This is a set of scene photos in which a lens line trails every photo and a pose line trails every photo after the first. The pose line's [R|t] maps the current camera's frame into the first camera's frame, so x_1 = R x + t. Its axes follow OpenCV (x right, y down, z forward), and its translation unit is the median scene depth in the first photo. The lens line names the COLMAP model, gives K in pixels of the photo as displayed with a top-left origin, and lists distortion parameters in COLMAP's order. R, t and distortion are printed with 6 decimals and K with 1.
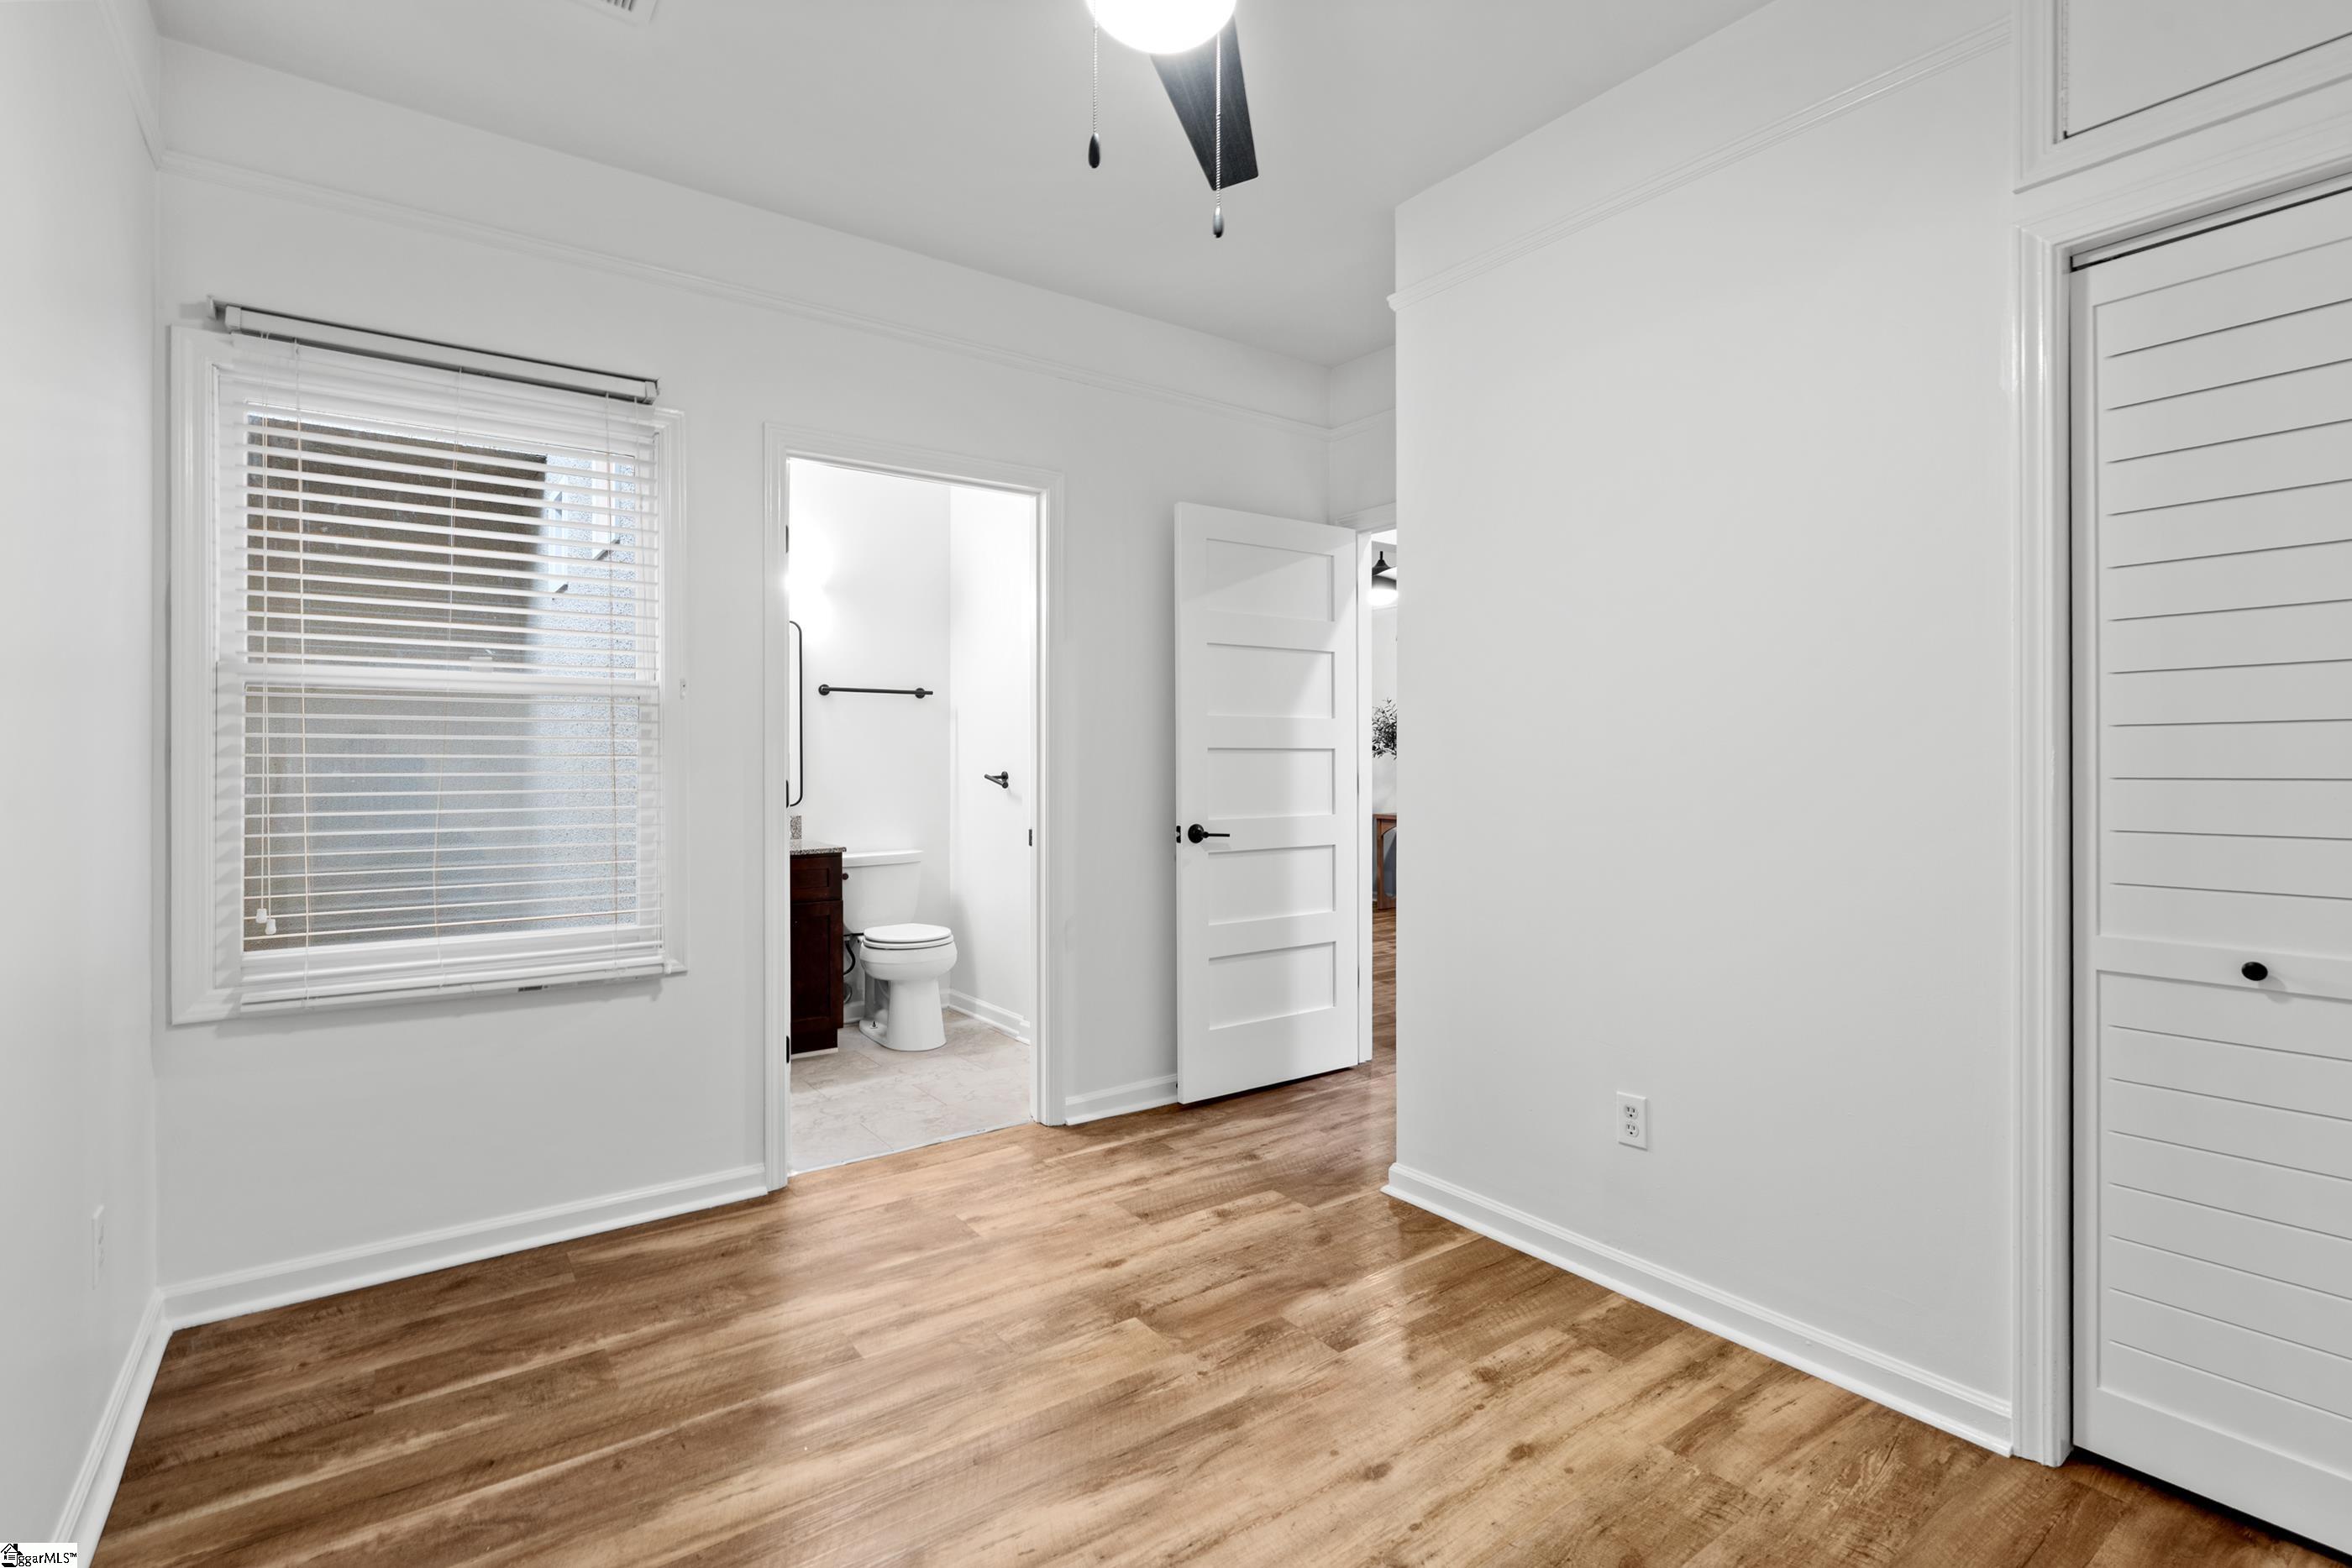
lens RADIAL K [[1073.0, 0, 1172.6], [0, 1073.0, 798.0], [0, 0, 1]] dist [-0.009355, 0.002118]
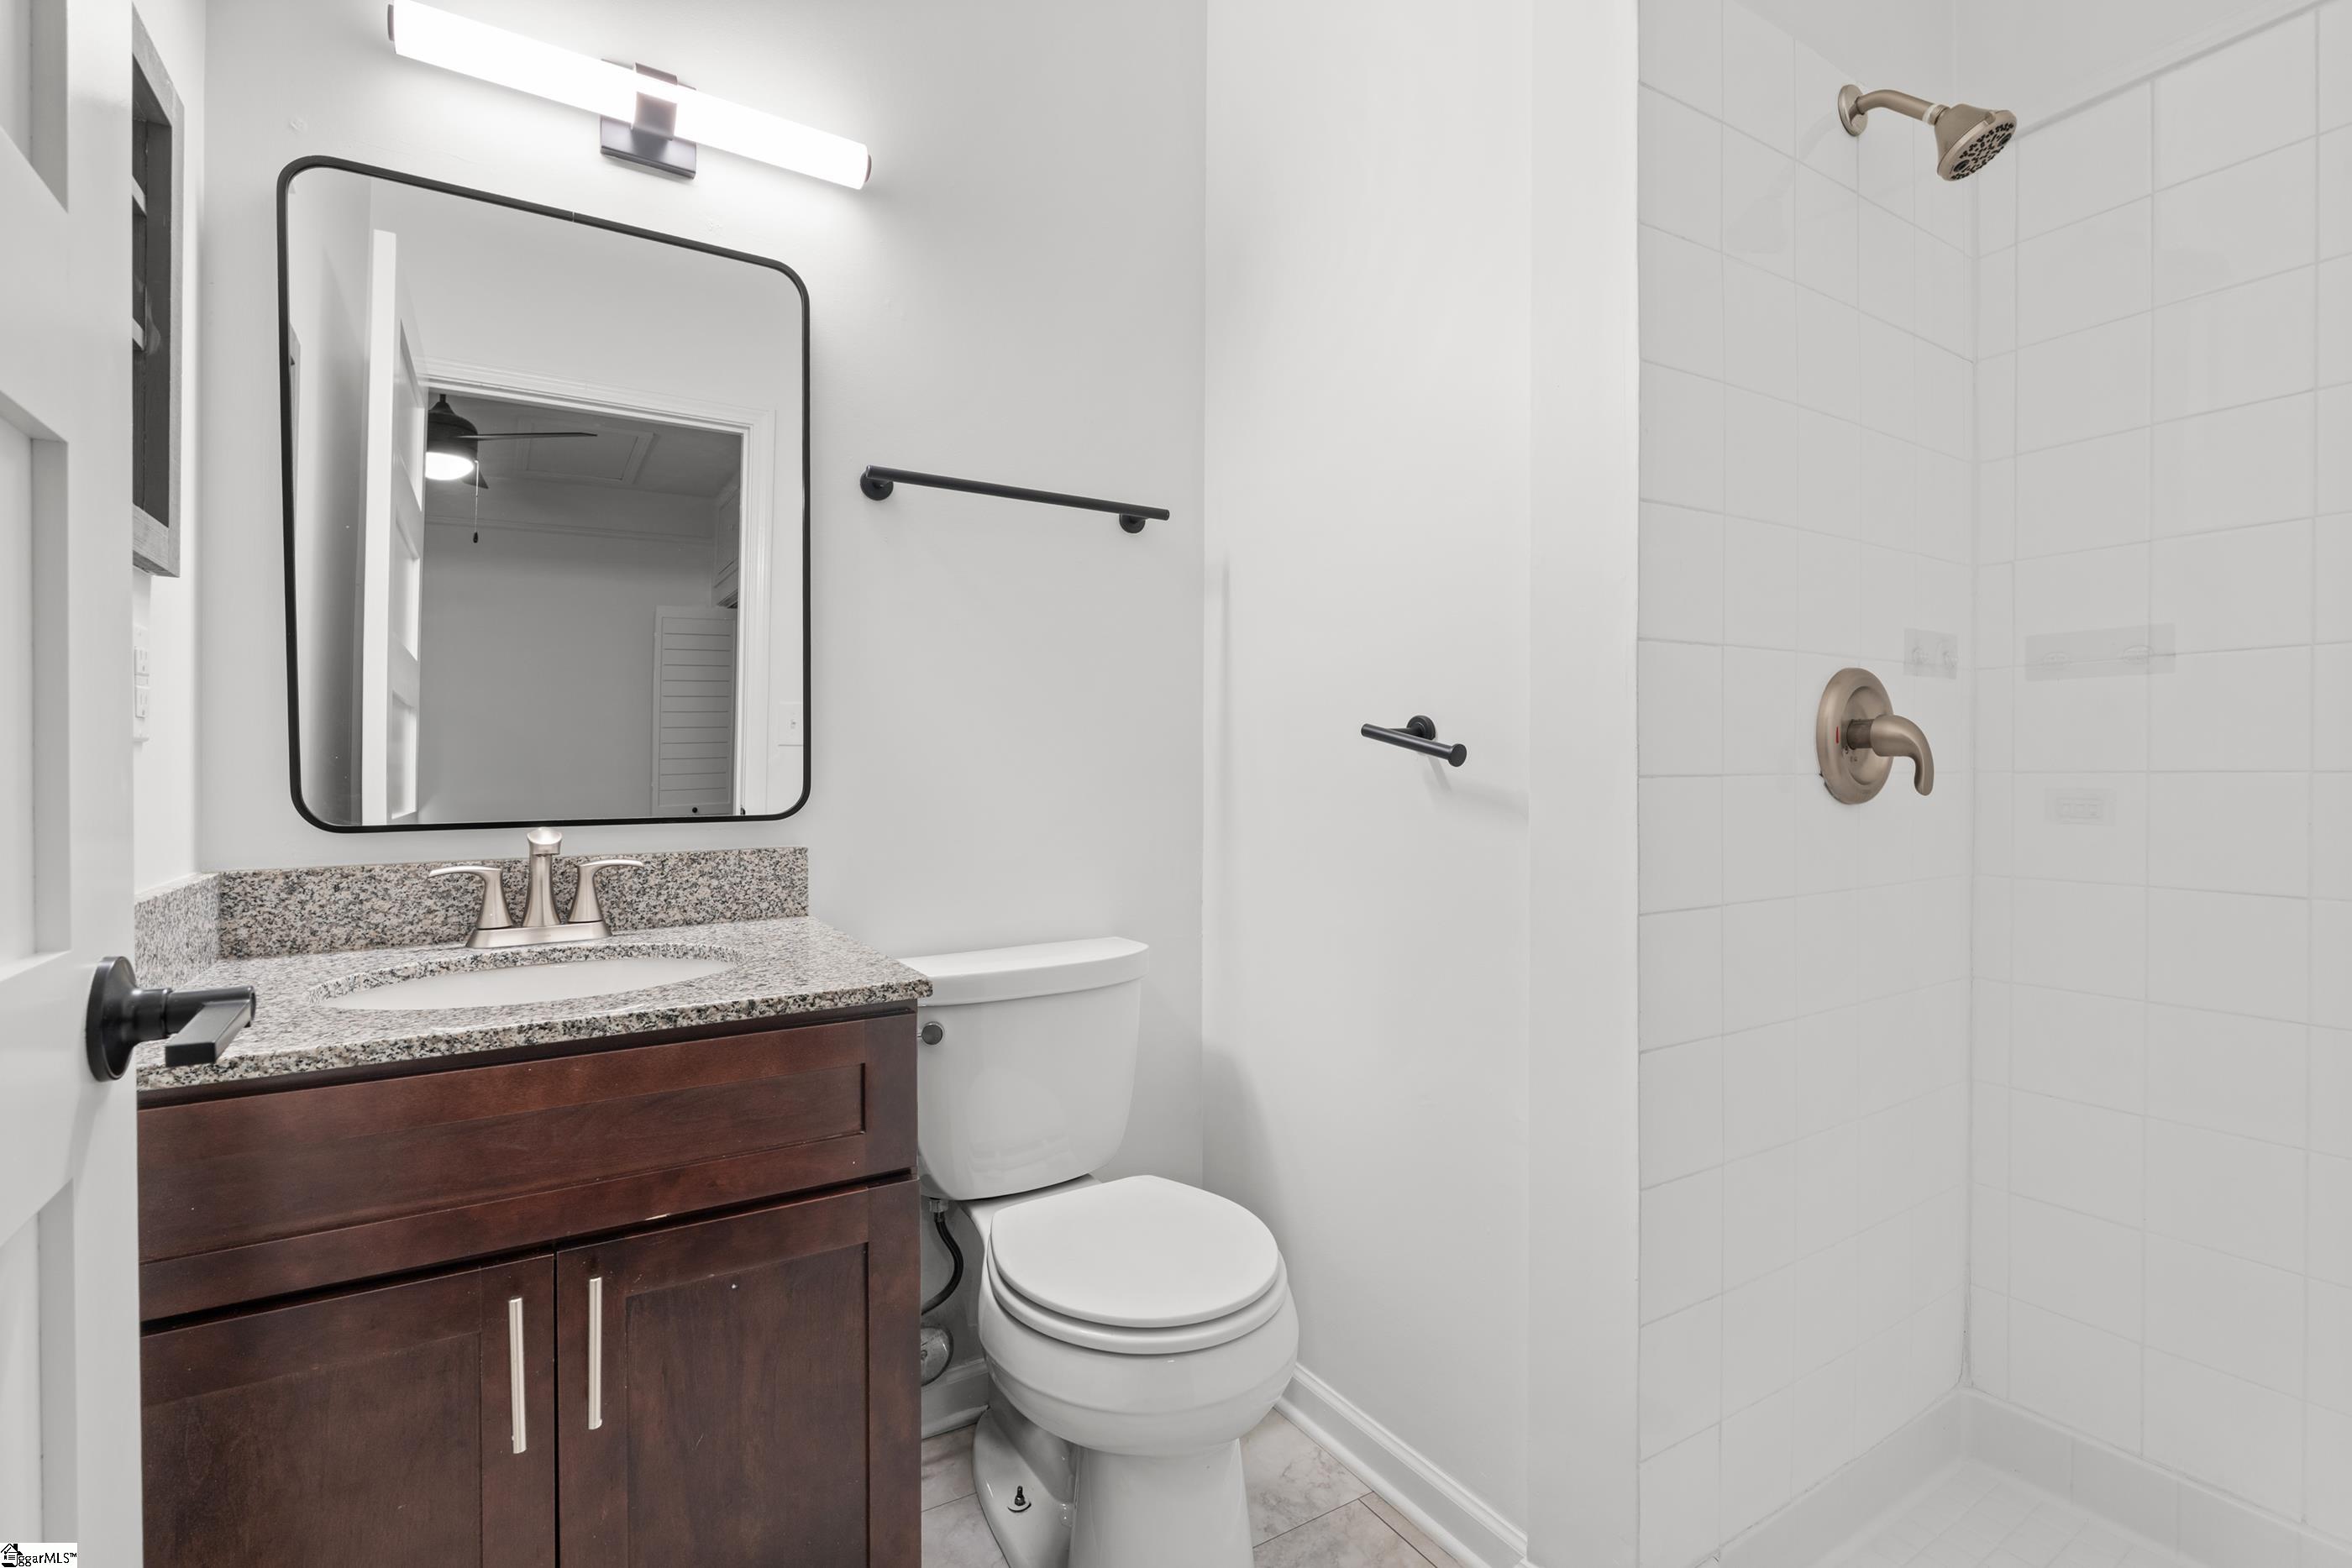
lens RADIAL K [[1073.0, 0, 1175.5], [0, 1073.0, 769.4], [0, 0, 1]] dist [-0.009355, 0.002118]
pose [[0.996200, -0.003732, -0.087018, -0.464205], [0.002113, 0.999823, -0.018690, -0.004957], [0.087073, 0.018435, 0.996031, 1.552298]]
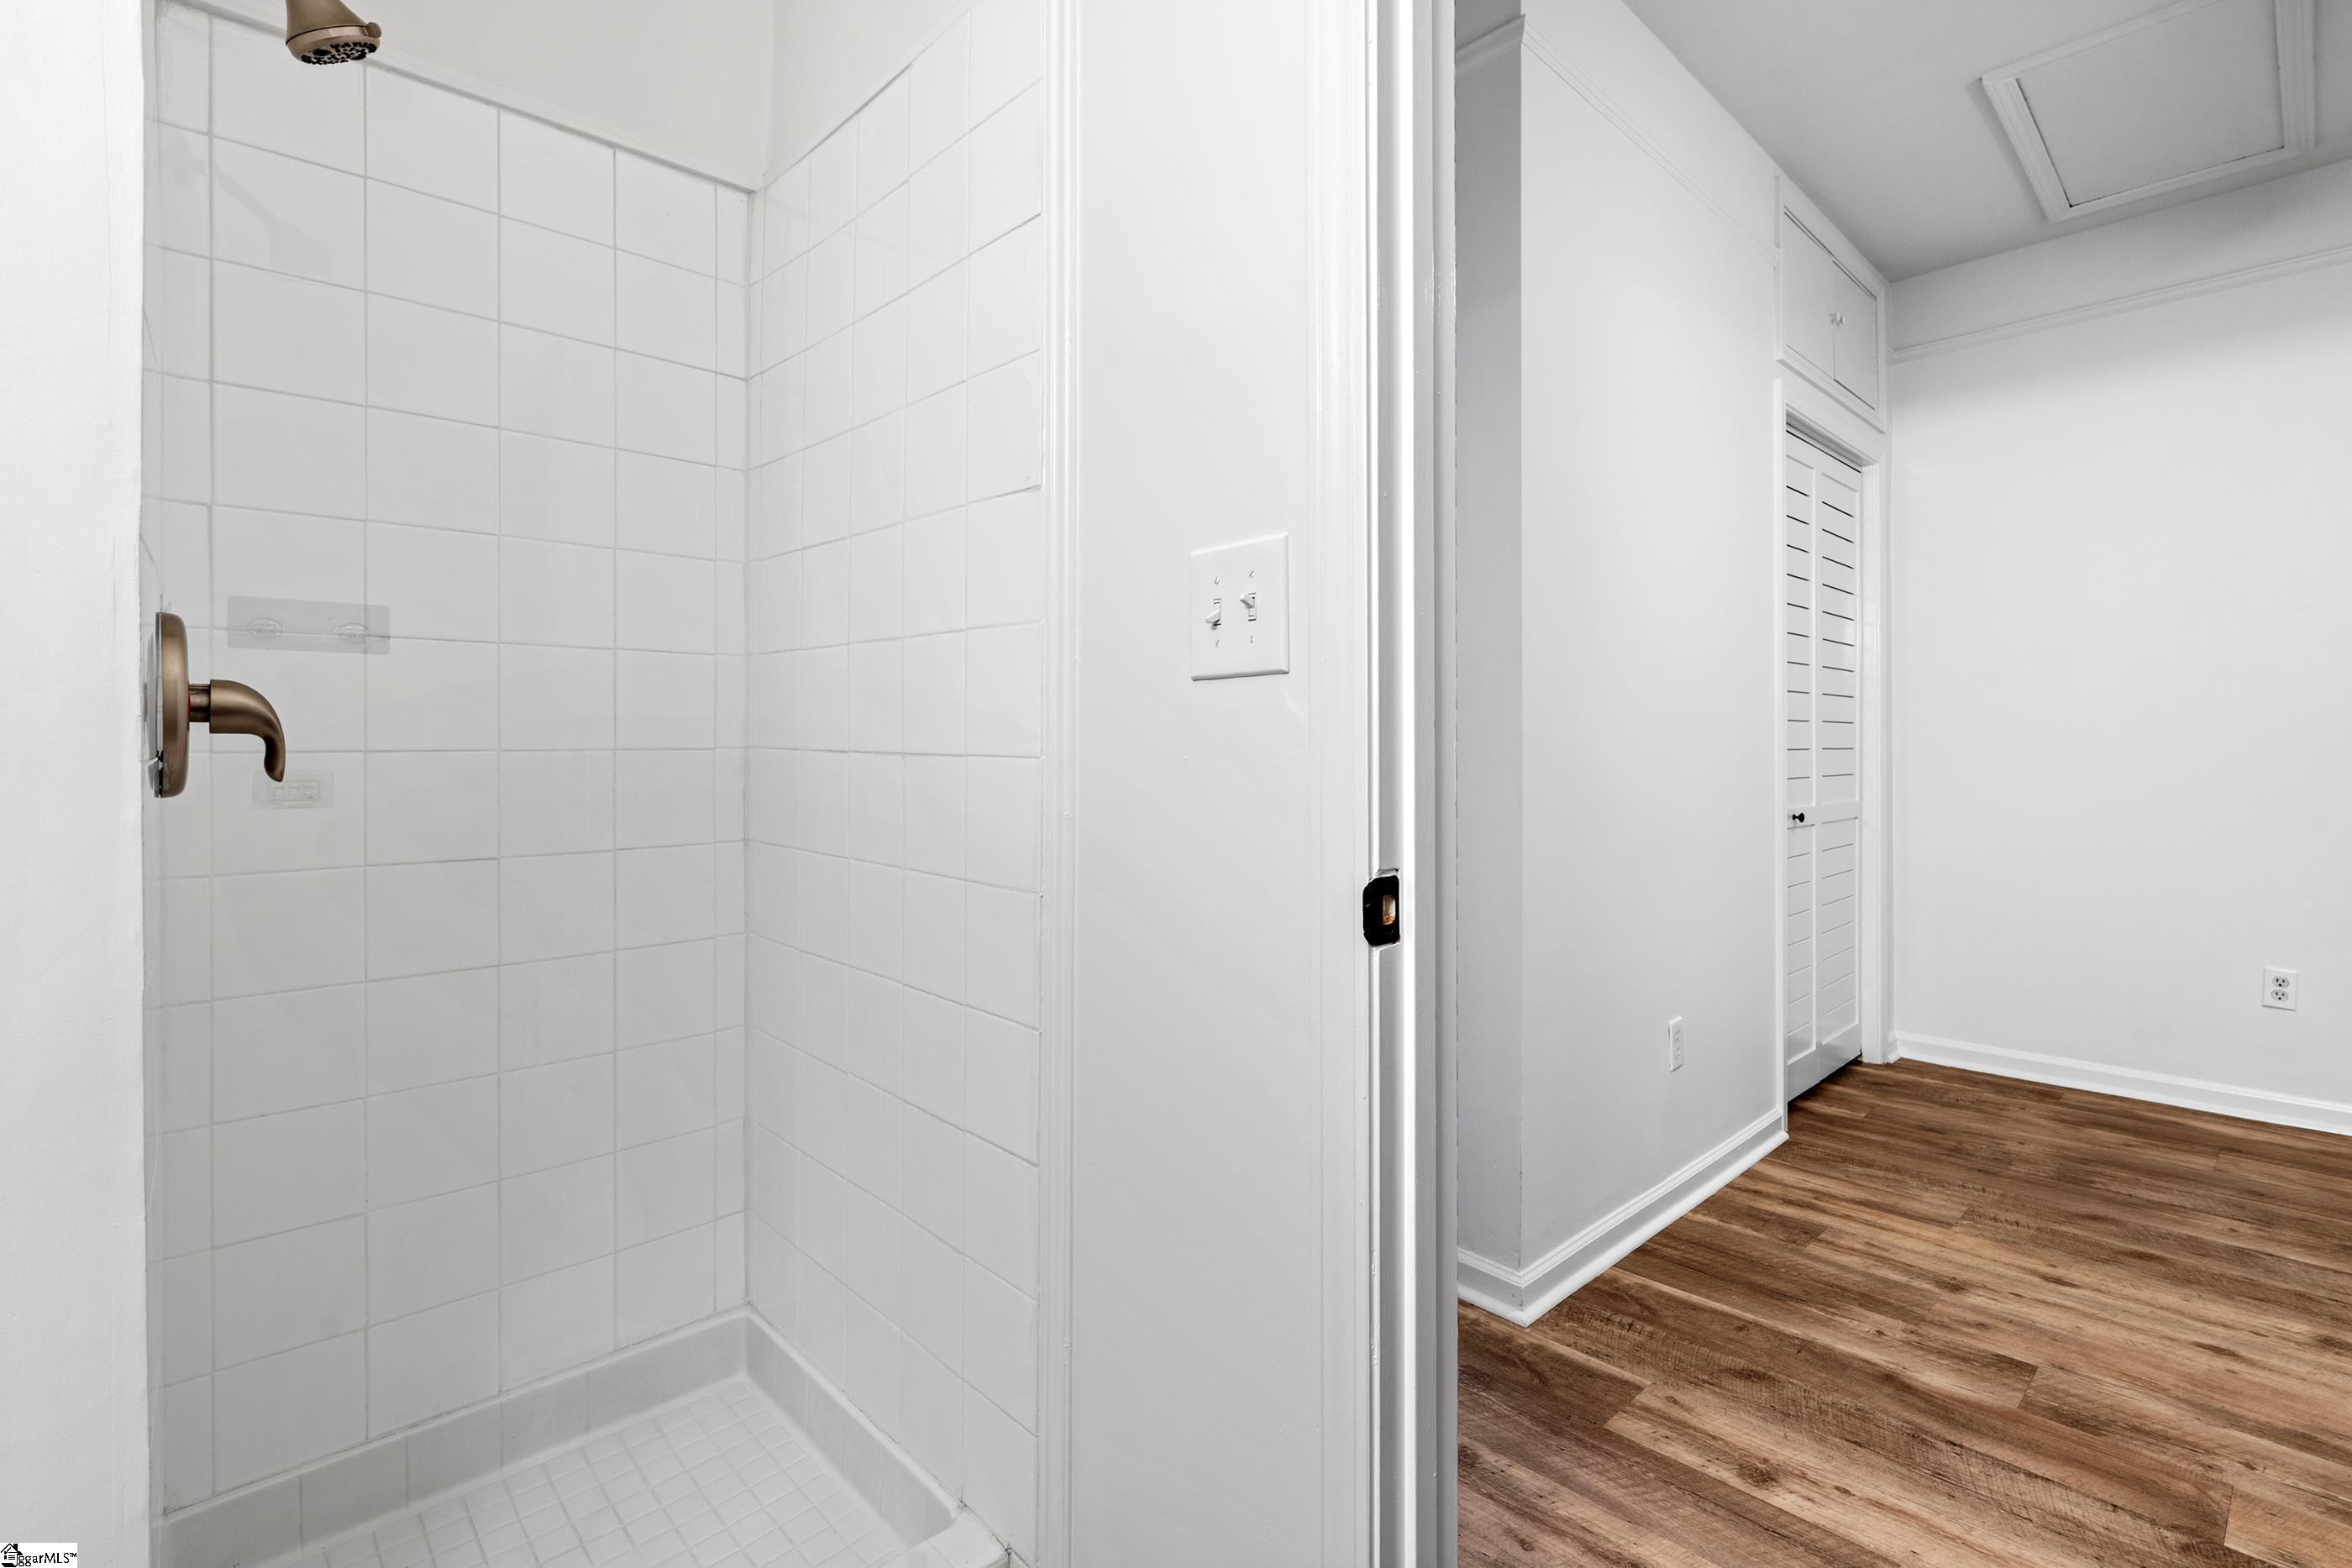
lens RADIAL K [[1073.0, 0, 1198.8], [0, 1073.0, 737.0], [0, 0, 1]] dist [-0.009355, 0.002118]
pose [[-0.124025, 0.006114, 0.992260, -0.653864], [0.021482, 0.999763, -0.003475, -0.010264], [-0.992047, 0.020884, -0.124127, 1.851323]]
